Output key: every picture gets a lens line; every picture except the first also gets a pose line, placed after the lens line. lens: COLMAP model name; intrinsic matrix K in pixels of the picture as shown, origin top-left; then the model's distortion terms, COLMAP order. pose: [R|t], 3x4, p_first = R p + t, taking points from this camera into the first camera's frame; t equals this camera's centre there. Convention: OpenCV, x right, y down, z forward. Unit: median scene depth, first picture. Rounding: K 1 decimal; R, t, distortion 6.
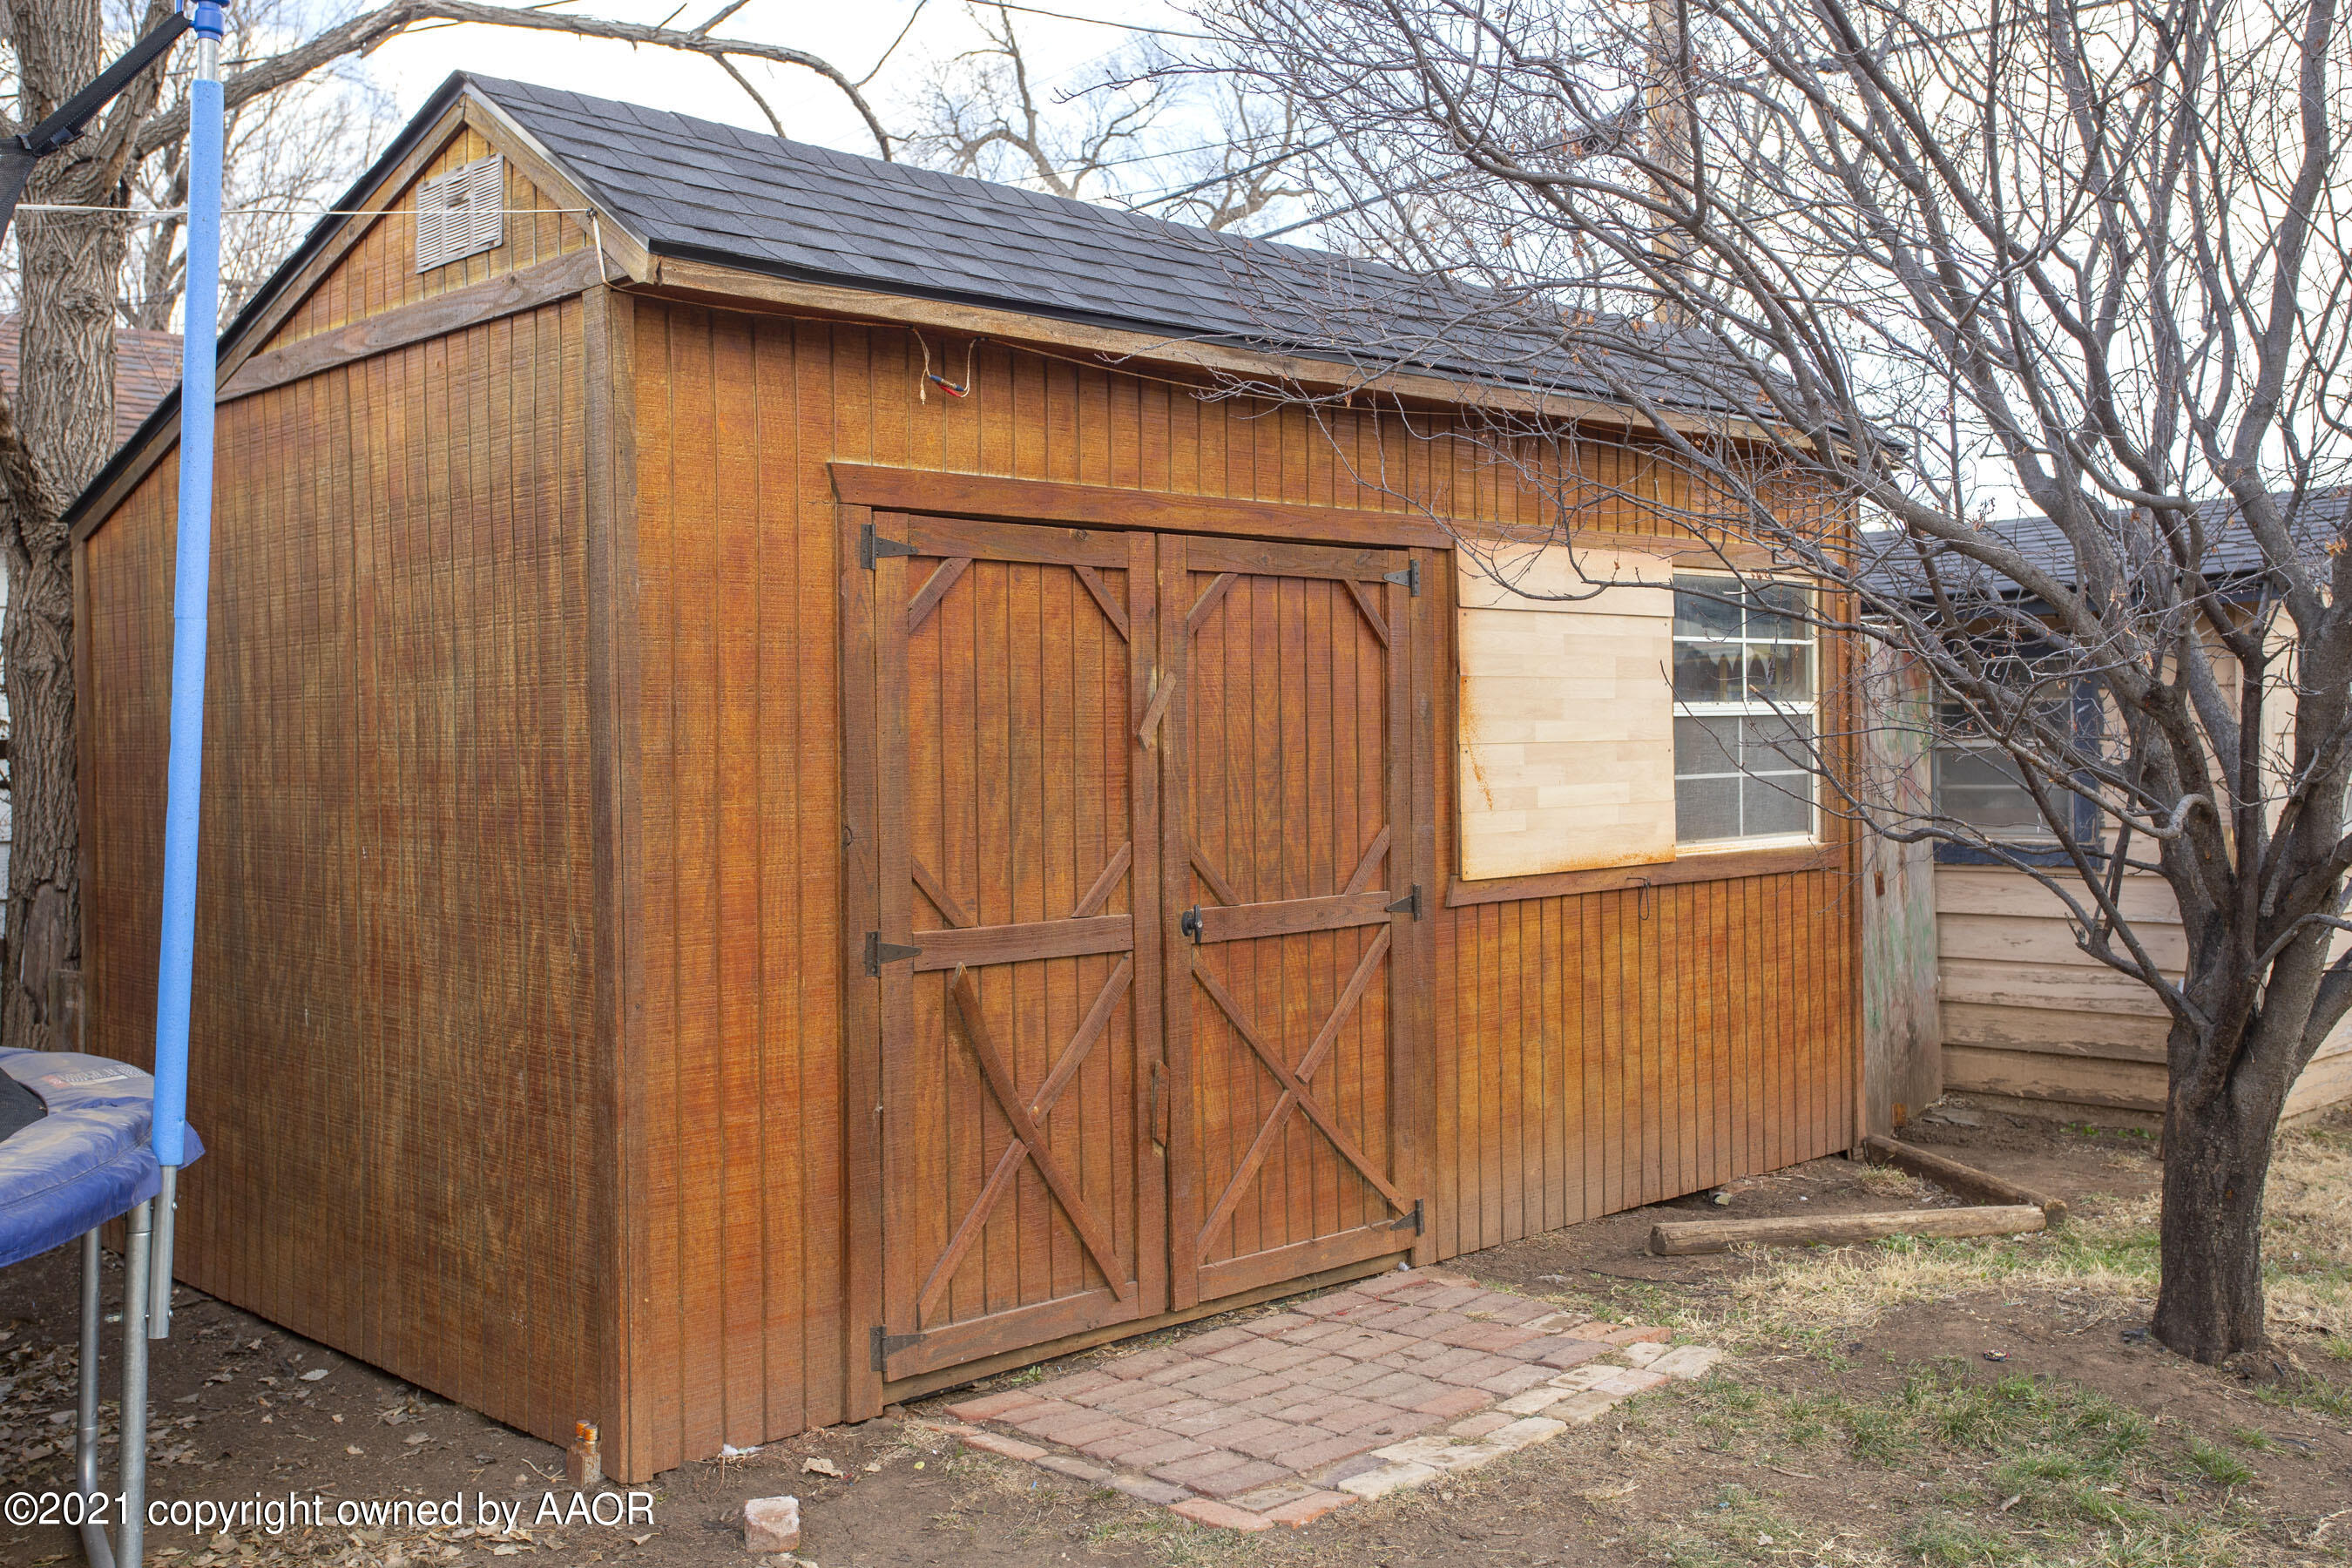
lens RADIAL K [[2310.0, 0, 1176.0], [0, 2310.0, 784.0], [0, 0, 1]] dist [0.013206, 0.014243]
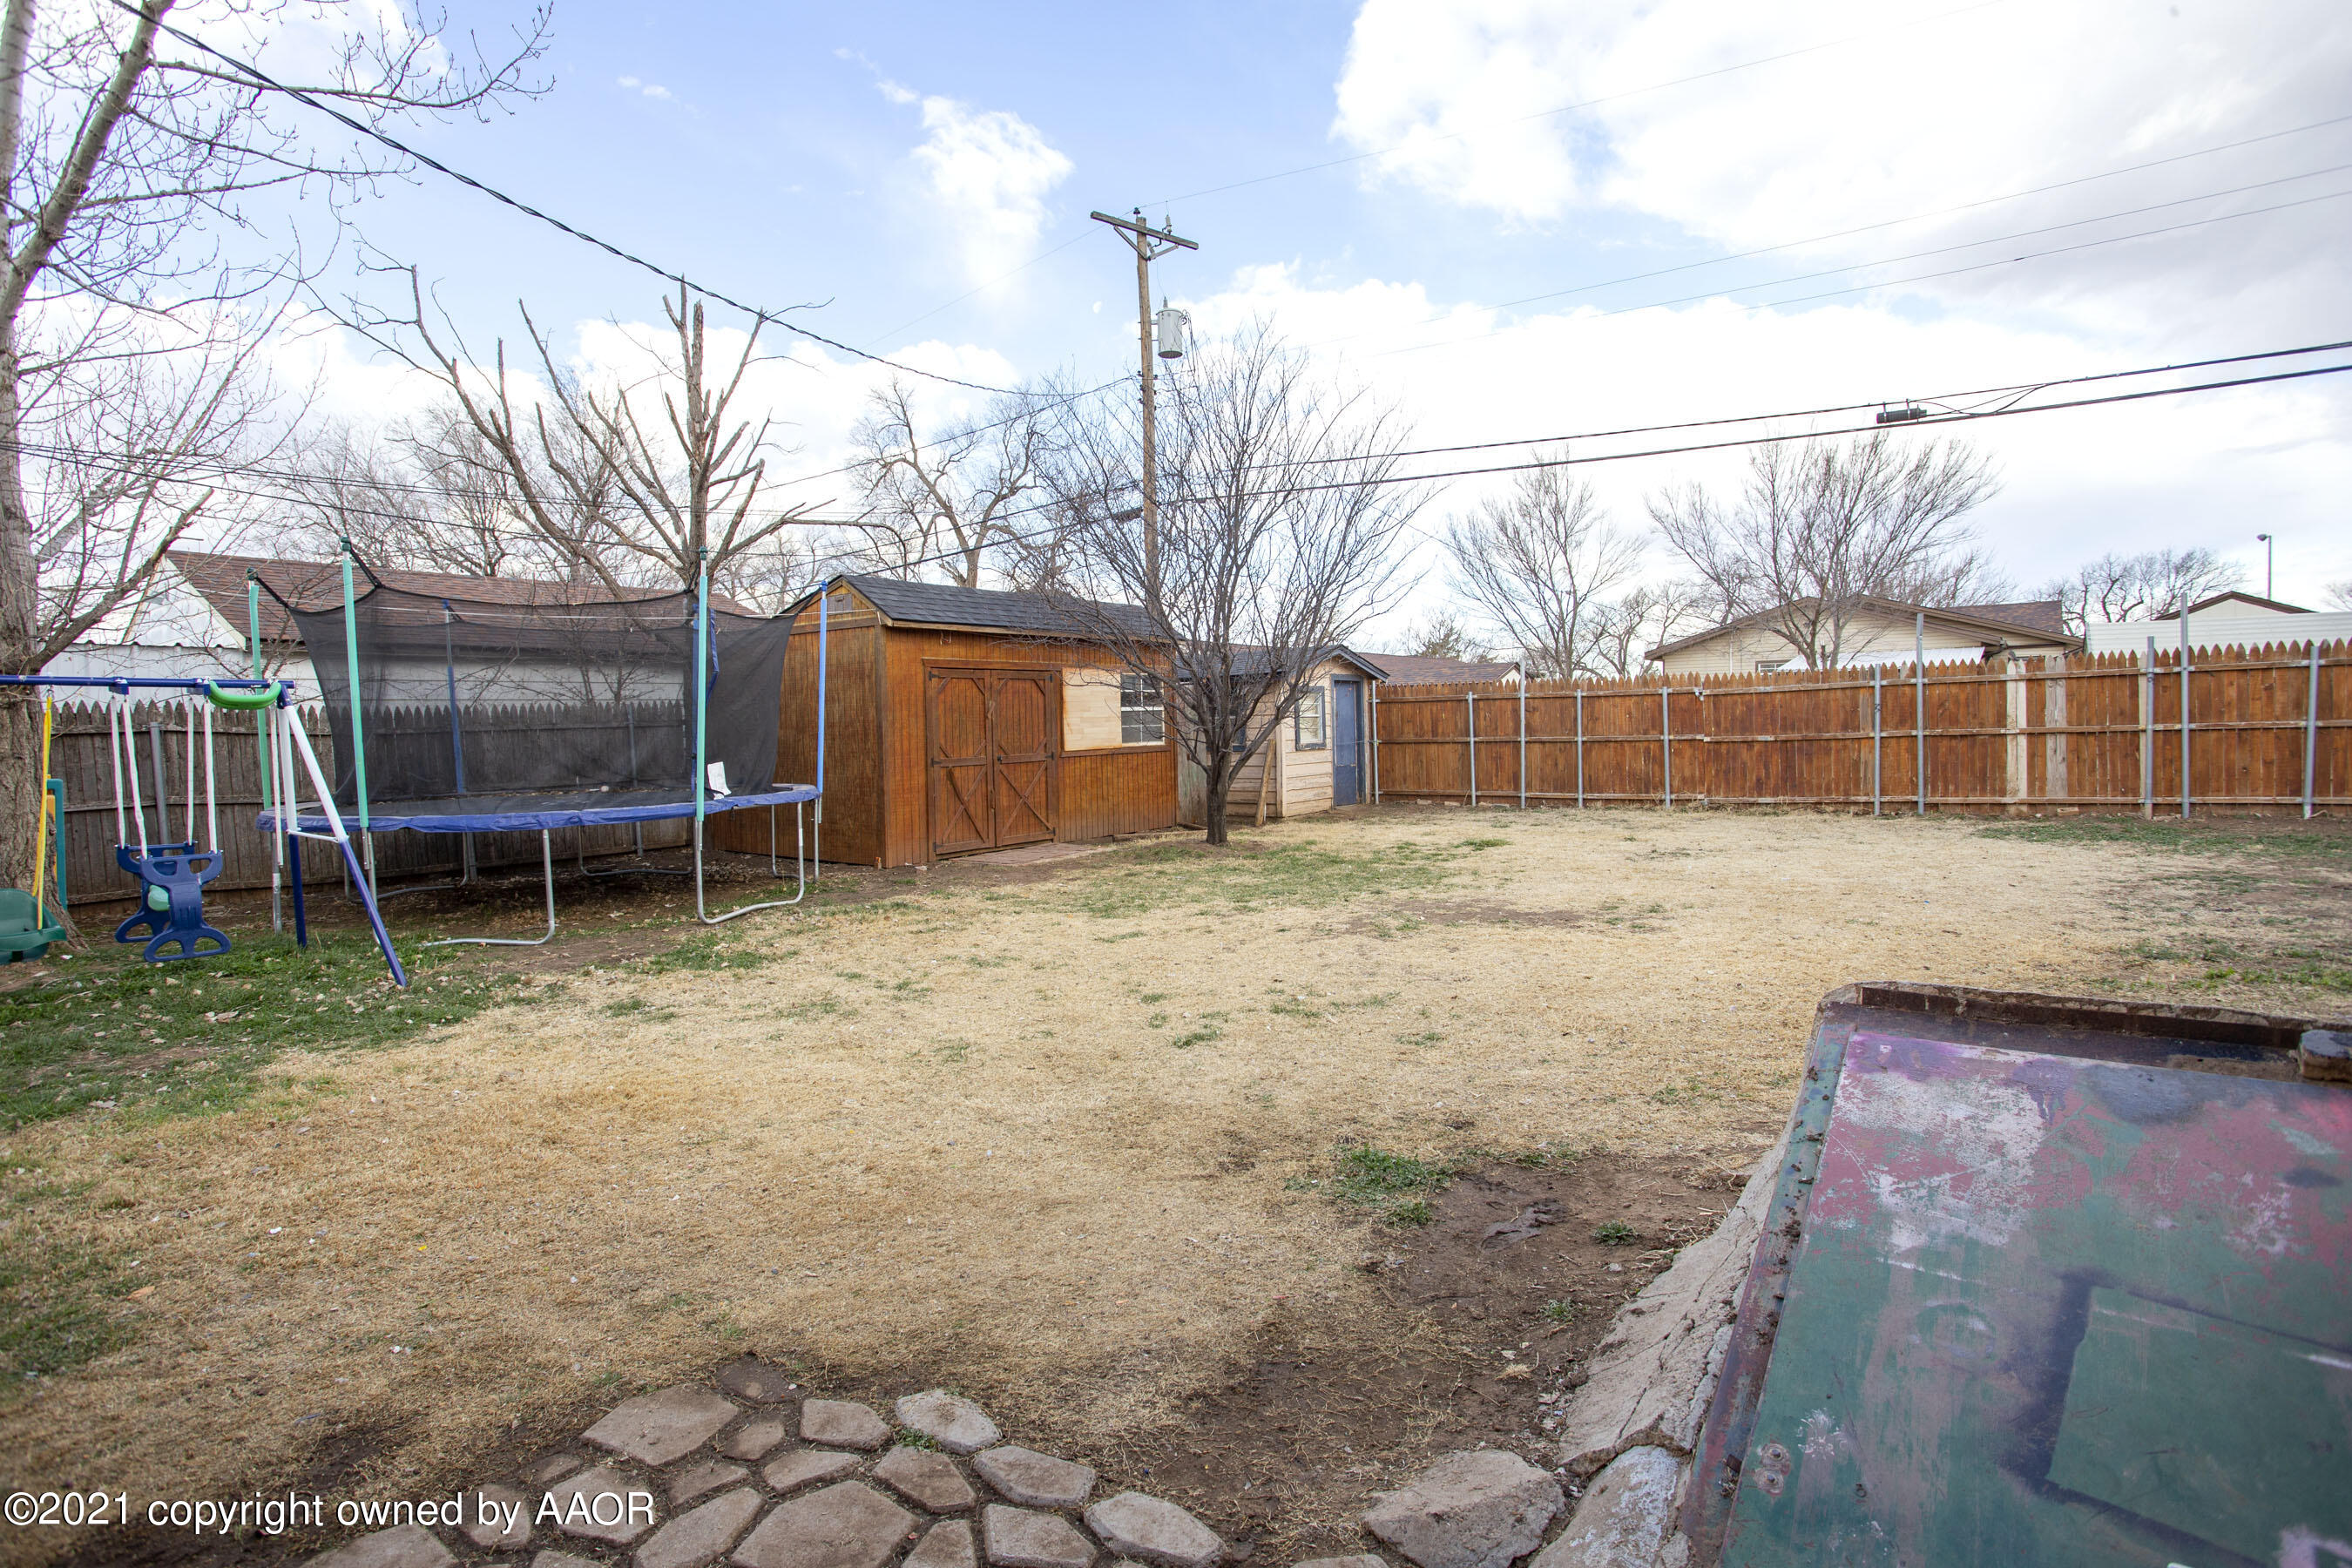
lens RADIAL K [[1151.8, 0, 1177.1], [0, 1151.8, 772.3], [0, 0, 1]] dist [-0.054892, 0.020498]
pose [[0.984837, -0.011761, 0.173081, -0.039856], [0.007291, 0.999624, 0.026440, 0.030611], [-0.173327, -0.024777, 0.984553, -1.215112]]
